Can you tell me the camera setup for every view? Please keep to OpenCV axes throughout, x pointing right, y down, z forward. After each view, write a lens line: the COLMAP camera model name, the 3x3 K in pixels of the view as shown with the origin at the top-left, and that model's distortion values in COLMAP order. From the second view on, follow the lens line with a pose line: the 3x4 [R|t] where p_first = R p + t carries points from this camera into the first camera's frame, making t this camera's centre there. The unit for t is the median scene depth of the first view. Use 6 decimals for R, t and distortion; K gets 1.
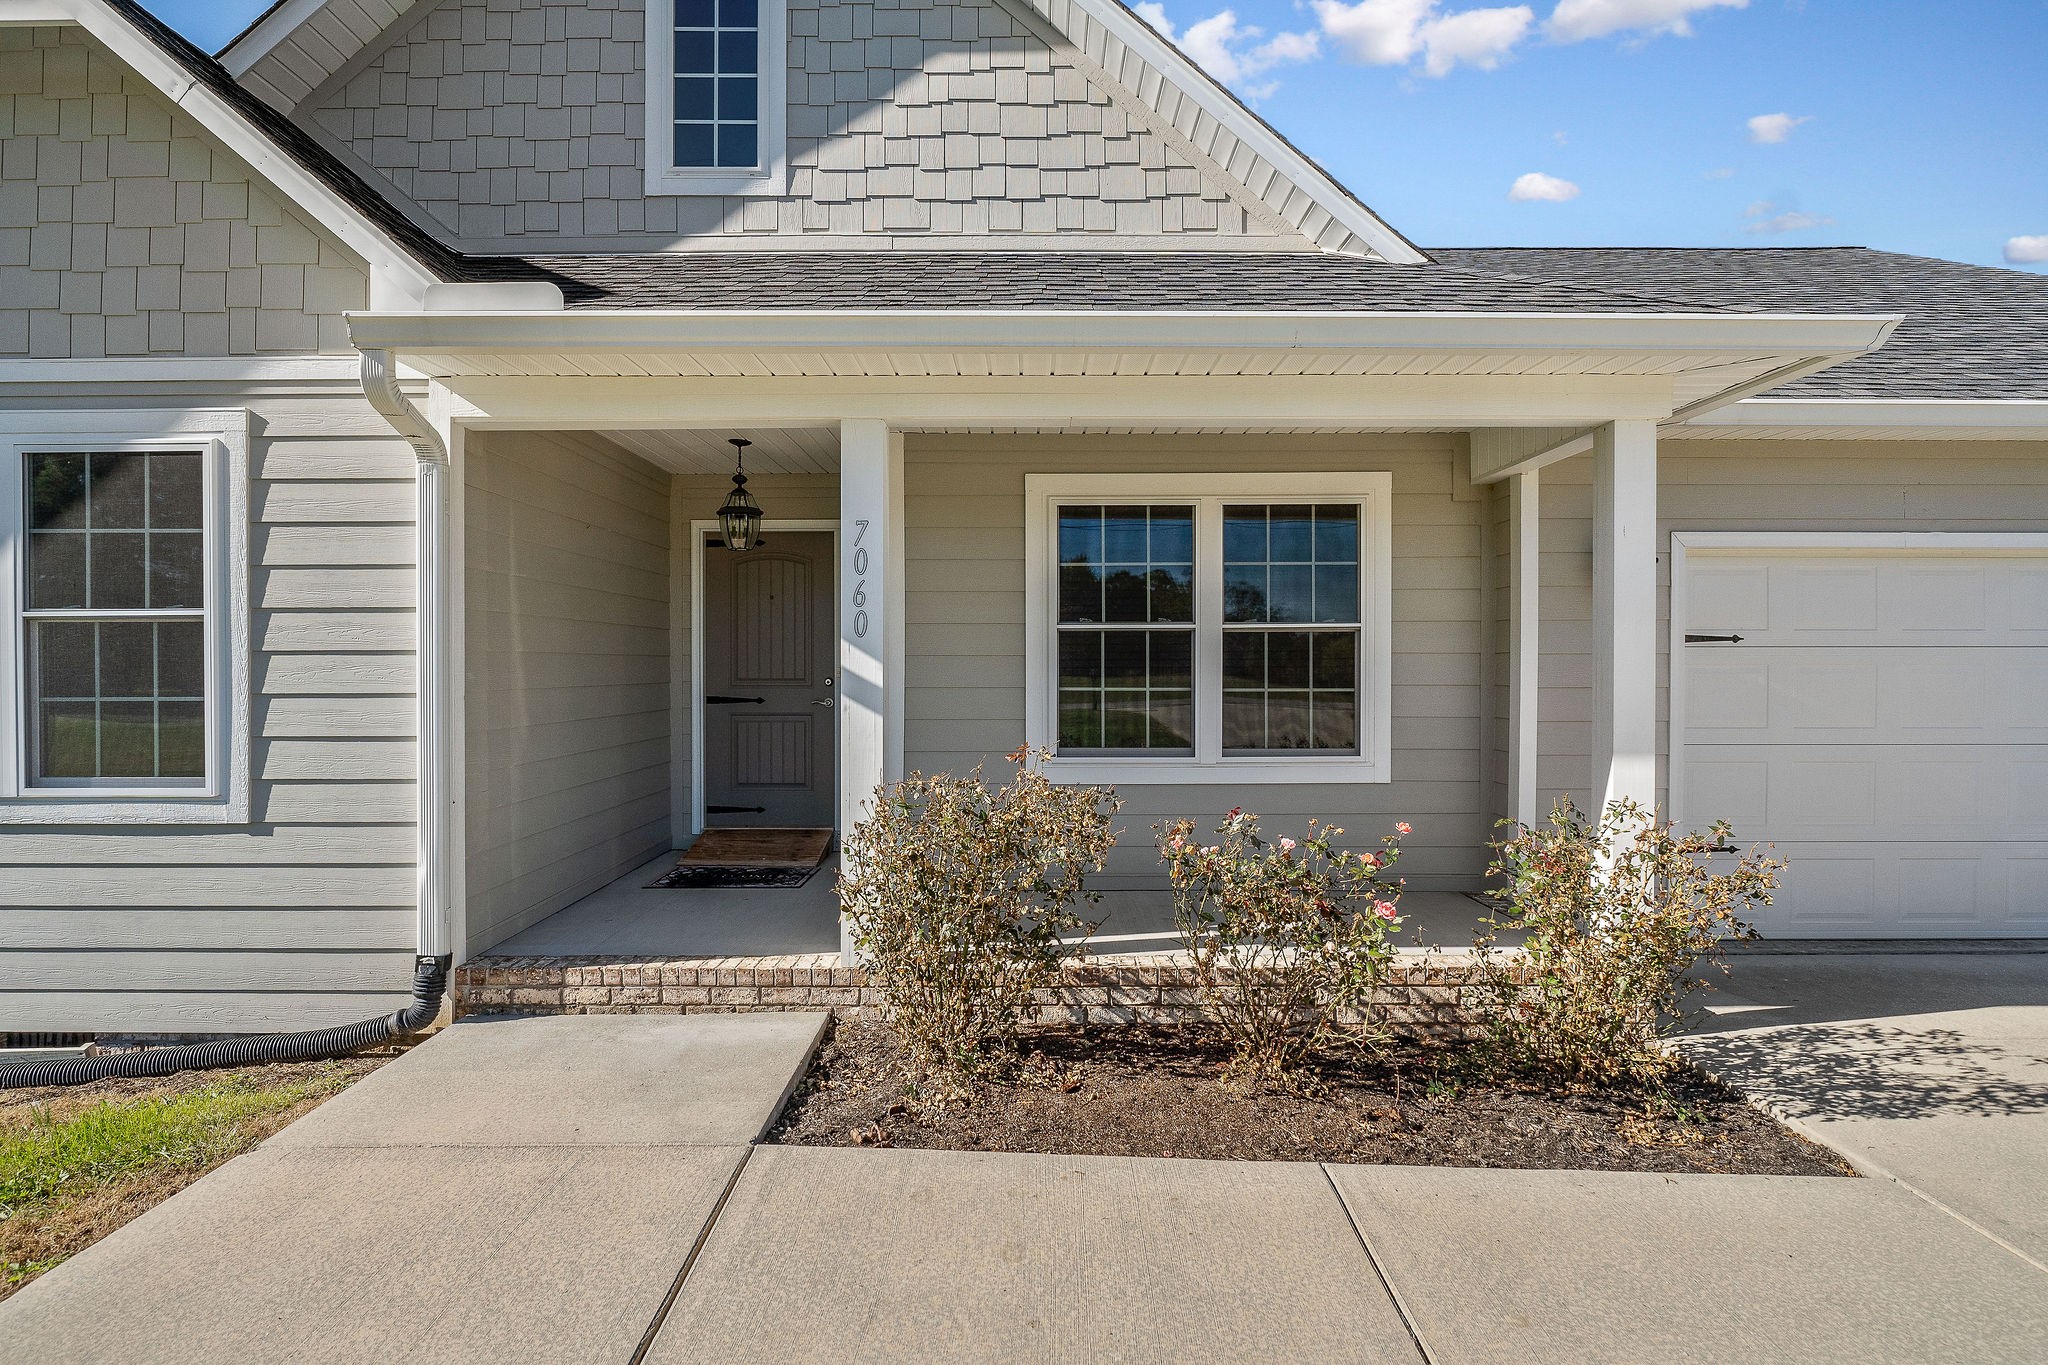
lens RADIAL K [[1074.6, 0, 1024.0], [0, 1074.6, 682.5], [0, 0, 1]] dist [-0.004673, -0.000839]
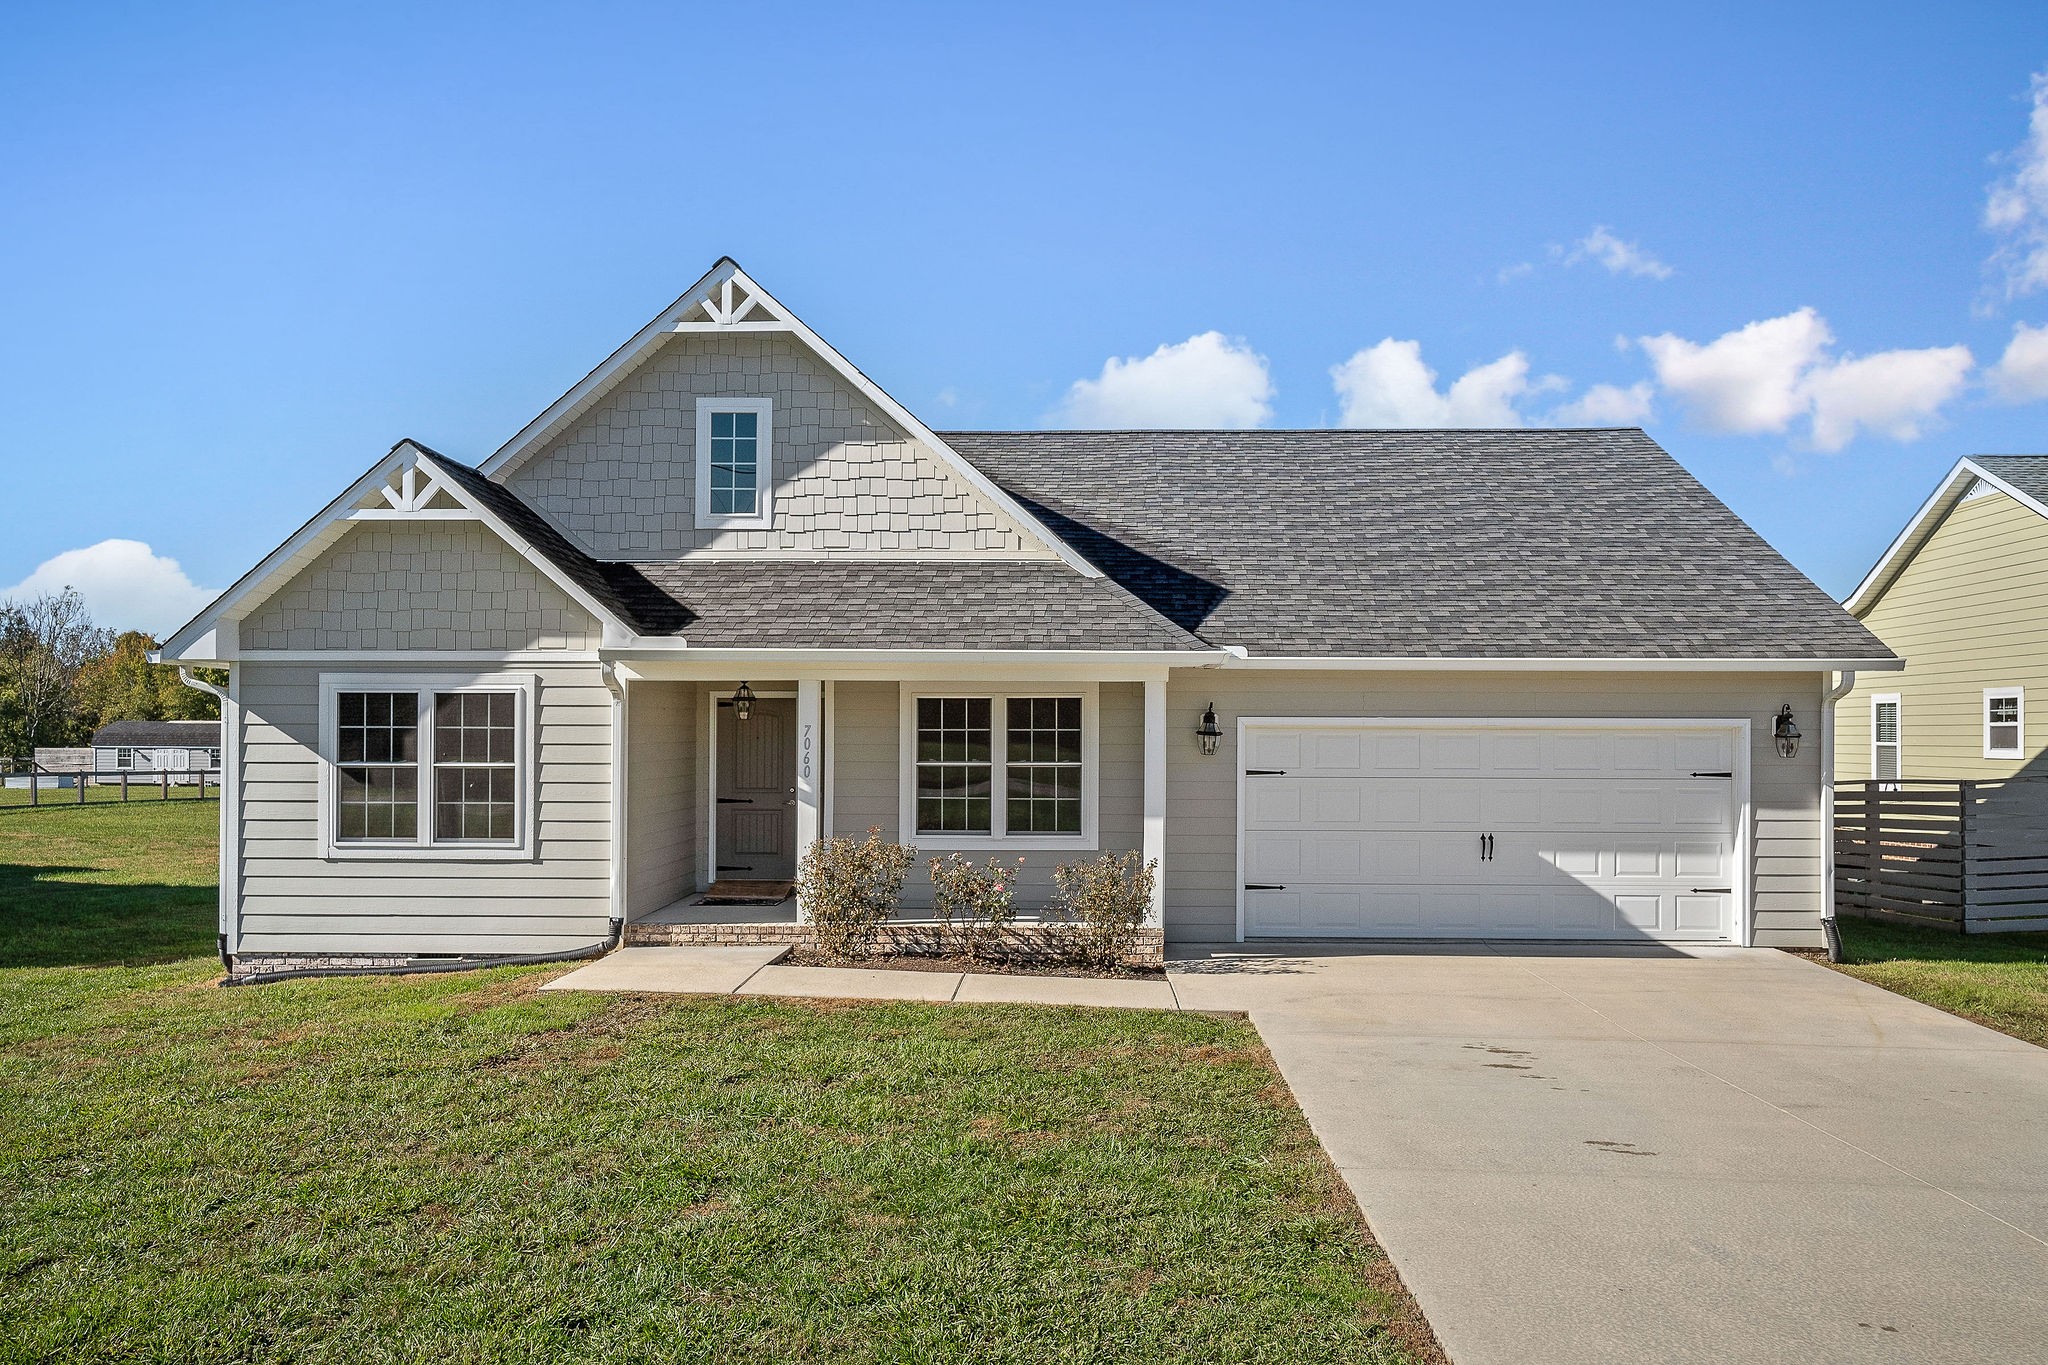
lens RADIAL K [[1601.2, 0, 1029.2], [0, 1601.2, 732.9], [0, 0, 1]] dist [0.004293, 0.001835]
pose [[0.999503, 0.005202, -0.031106, 0.404636], [-0.005658, 0.999878, -0.014590, -0.086880], [0.031026, 0.014758, 0.999410, -2.266423]]
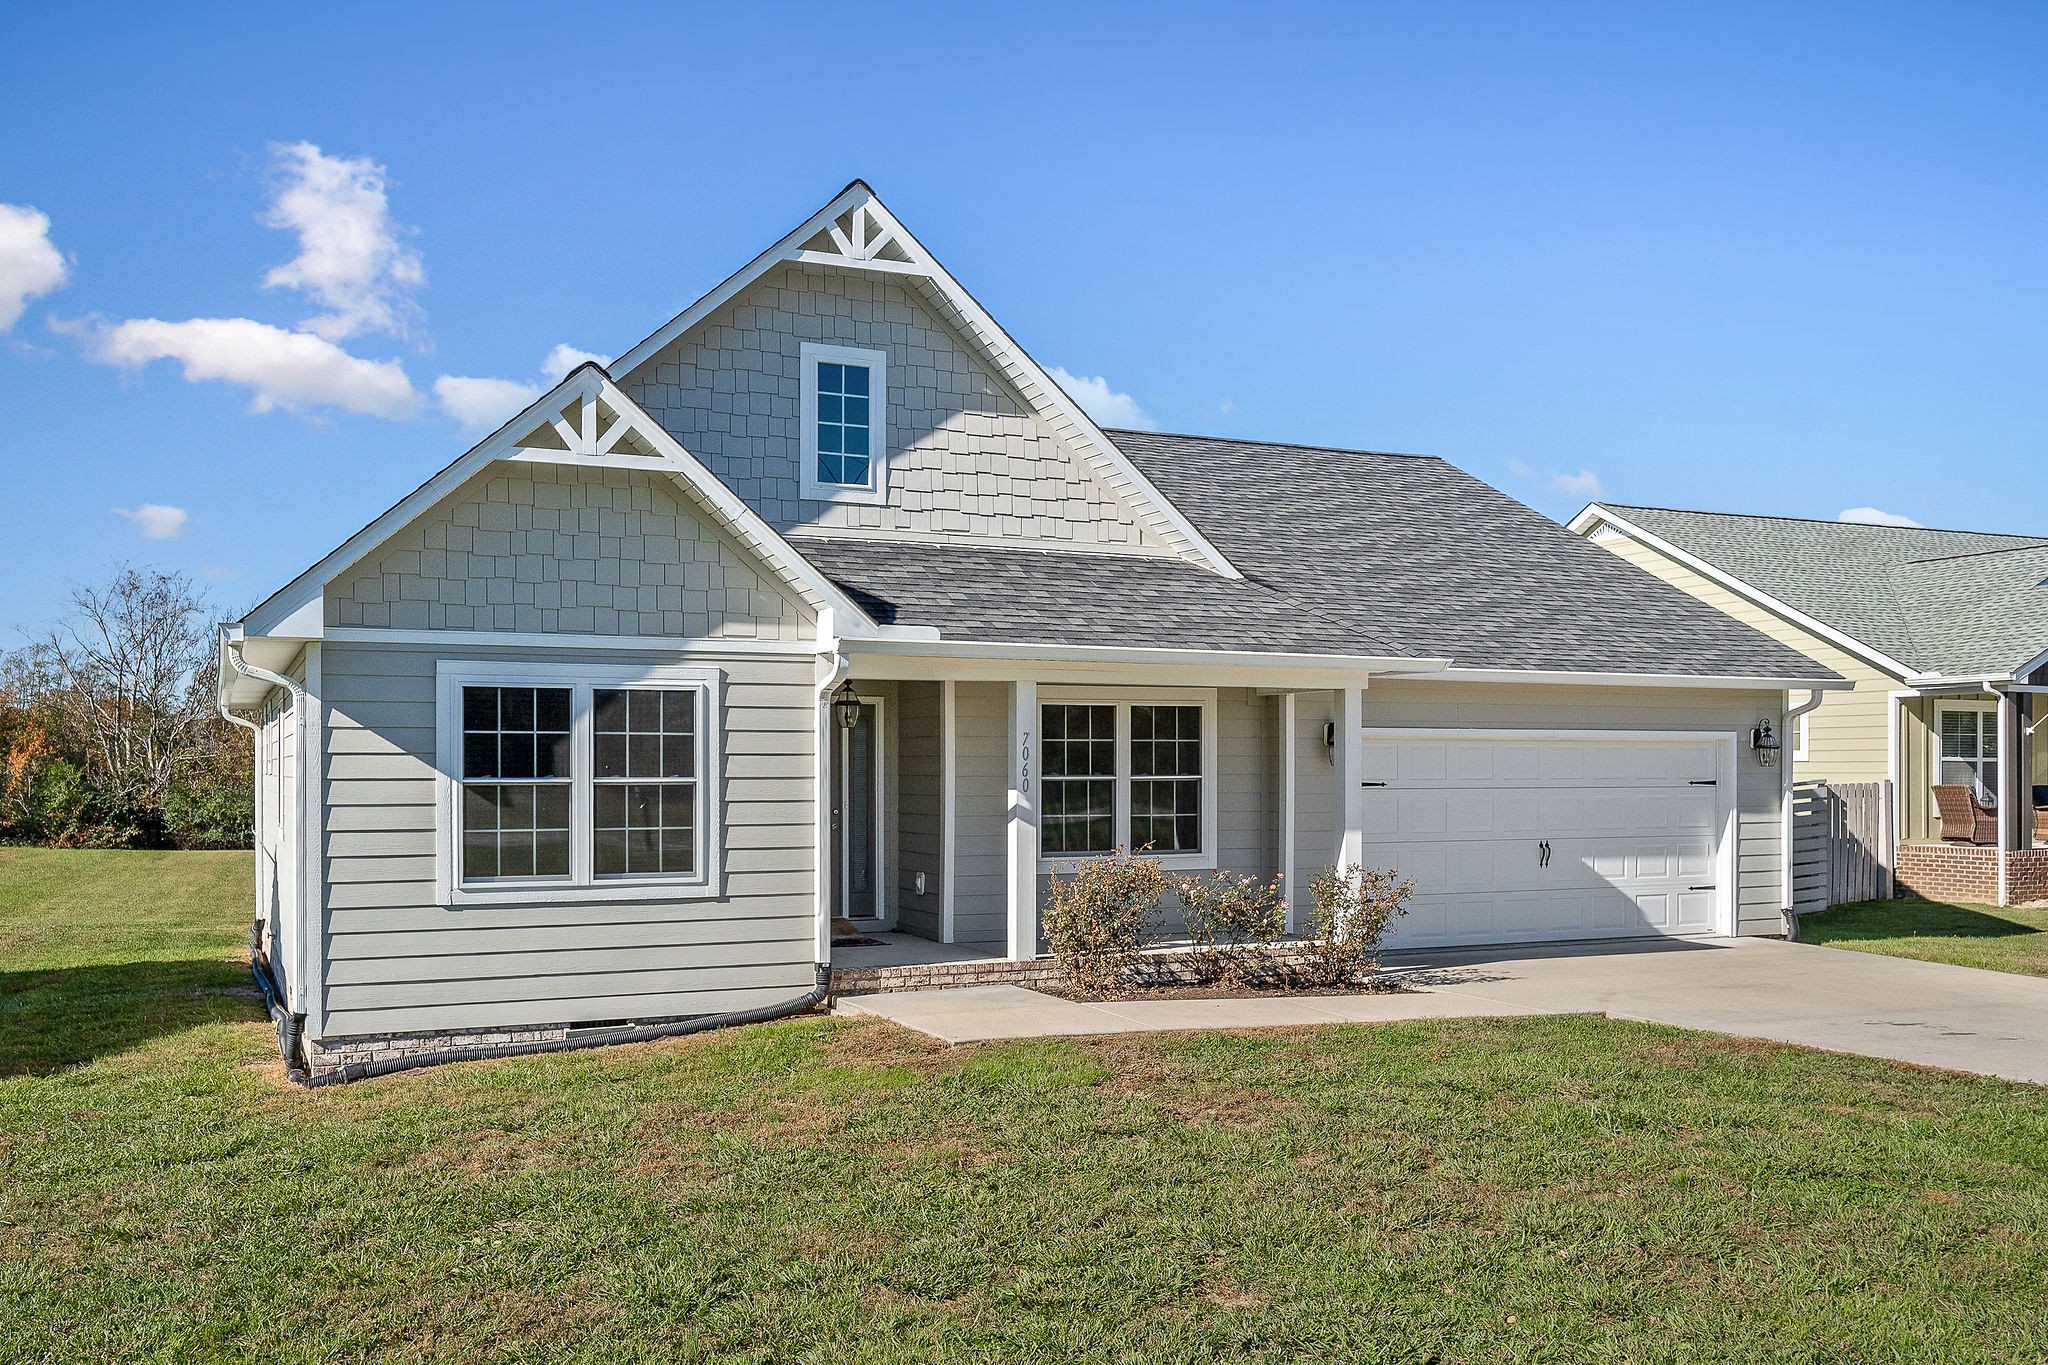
lens RADIAL K [[1774.8, 0, 1022.3], [0, 1774.8, 783.8], [0, 0, 1]] dist [0.000592, -0.001613]
pose [[0.906709, -0.002297, 0.421750, -1.496082], [0.004053, 0.999986, -0.003268, -0.045519], [-0.421736, 0.004672, 0.906706, -1.898055]]
